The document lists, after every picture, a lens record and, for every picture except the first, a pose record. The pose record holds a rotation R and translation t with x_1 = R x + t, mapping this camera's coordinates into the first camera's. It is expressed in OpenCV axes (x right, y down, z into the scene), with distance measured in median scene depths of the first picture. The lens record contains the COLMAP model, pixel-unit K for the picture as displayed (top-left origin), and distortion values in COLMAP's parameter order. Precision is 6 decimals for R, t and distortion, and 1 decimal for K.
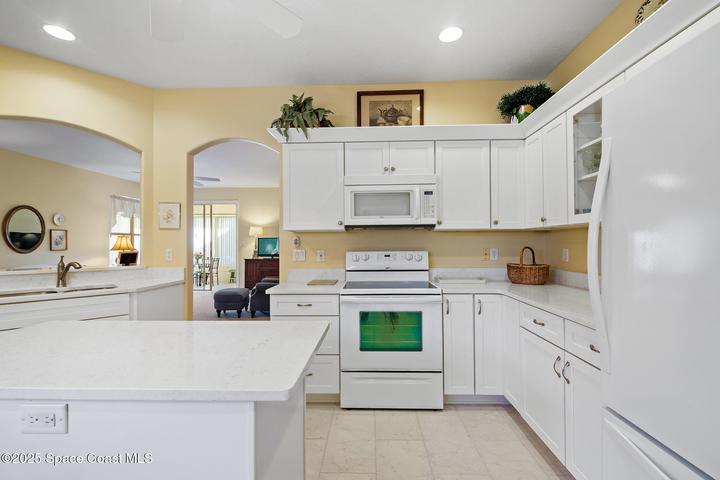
lens RADIAL K [[326.0, 0, 358.0], [0, 326.0, 238.5], [0, 0, 1]] dist [0.003057, -0.002948]
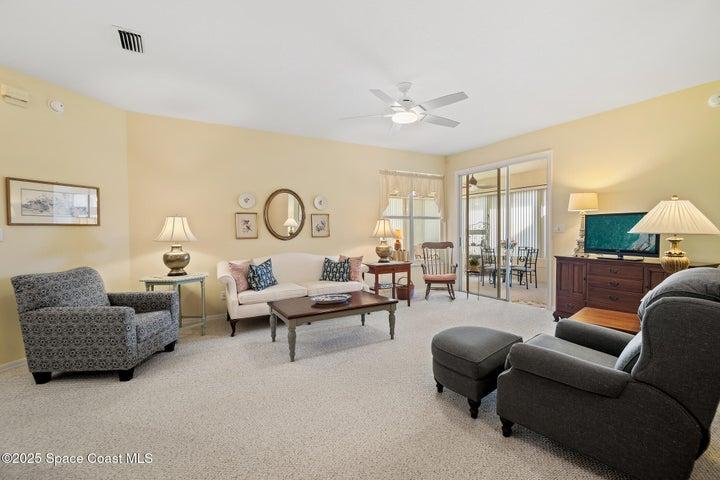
lens RADIAL K [[326.0, 0, 358.9], [0, 326.0, 240.2], [0, 0, 1]] dist [0.003057, -0.002948]
pose [[0.530177, 0.022086, -0.847599, -0.215578], [0.023242, 0.998906, 0.040567, 0.023675], [0.847568, -0.041207, 0.529084, 1.341006]]
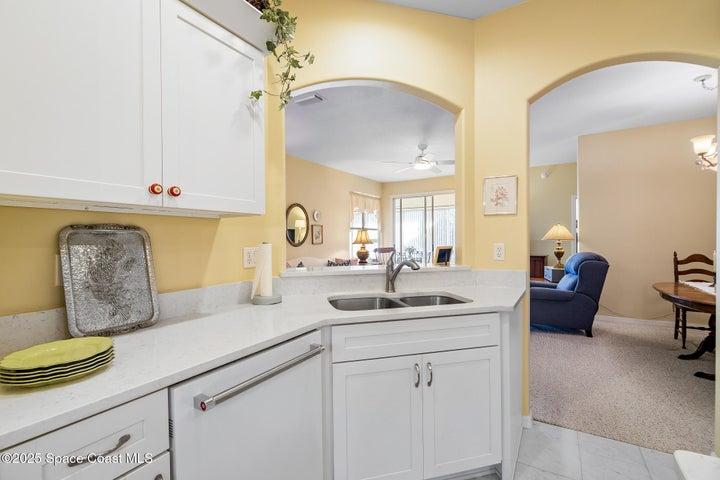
lens RADIAL K [[326.0, 0, 366.4], [0, 326.0, 241.0], [0, 0, 1]] dist [0.003057, -0.002948]
pose [[0.874519, -0.000698, -0.484991, -0.535345], [0.013474, 0.999648, 0.022856, 0.007472], [0.484804, -0.026523, 0.874220, 0.272647]]
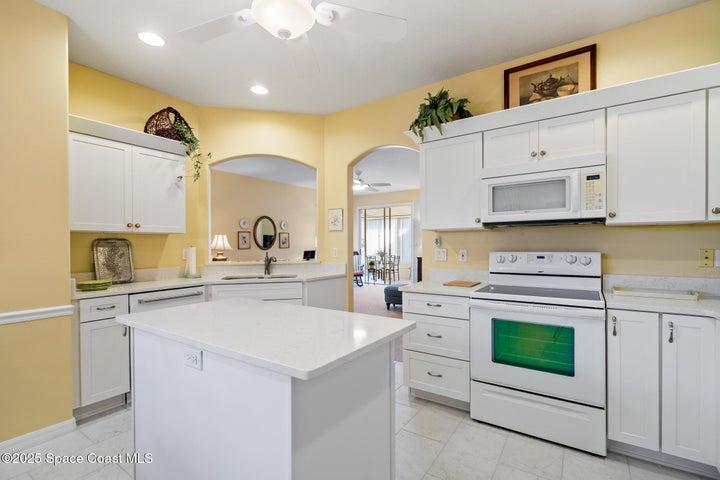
lens RADIAL K [[326.0, 0, 357.3], [0, 326.0, 244.4], [0, 0, 1]] dist [0.003057, -0.002948]
pose [[0.844825, 0.000200, -0.535043, 0.141232], [0.011198, 0.999774, 0.018055, -0.000512], [0.534926, -0.021245, 0.844632, 0.034905]]
